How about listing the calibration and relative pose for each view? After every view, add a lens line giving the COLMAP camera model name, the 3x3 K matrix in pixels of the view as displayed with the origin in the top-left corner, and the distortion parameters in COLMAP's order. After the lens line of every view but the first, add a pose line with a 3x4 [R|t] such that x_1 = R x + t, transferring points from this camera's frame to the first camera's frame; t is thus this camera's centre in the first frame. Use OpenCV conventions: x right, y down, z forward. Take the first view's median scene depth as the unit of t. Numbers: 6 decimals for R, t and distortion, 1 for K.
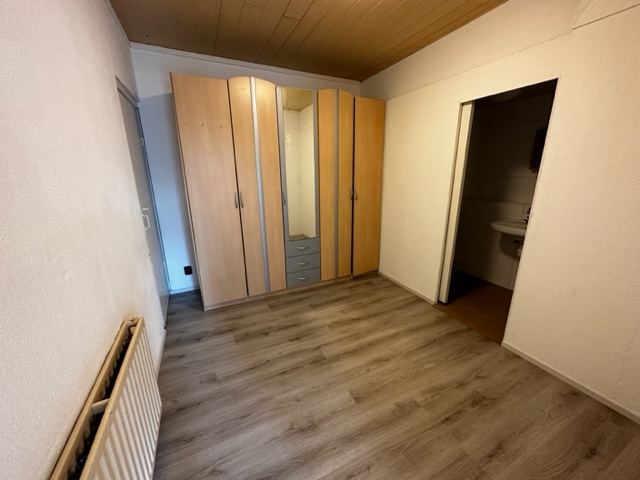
lens RADIAL K [[256.0, 0, 321.3], [0, 256.0, 239.7], [0, 0, 1]] dist [-0.000712, -0.000006]
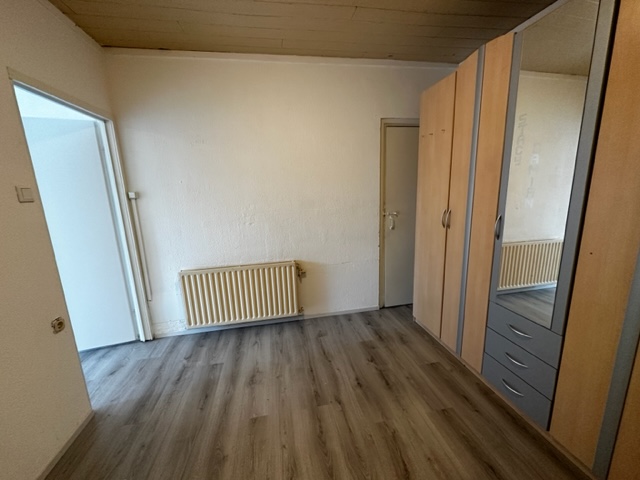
lens RADIAL K [[256.0, 0, 319.8], [0, 256.0, 240.4], [0, 0, 1]] dist [-0.000712, -0.000006]
pose [[-0.261382, 0.212824, -0.941481, 0.676158], [-0.213318, 0.938535, 0.271381, -0.273733], [0.941369, 0.271769, -0.199917, 0.986839]]
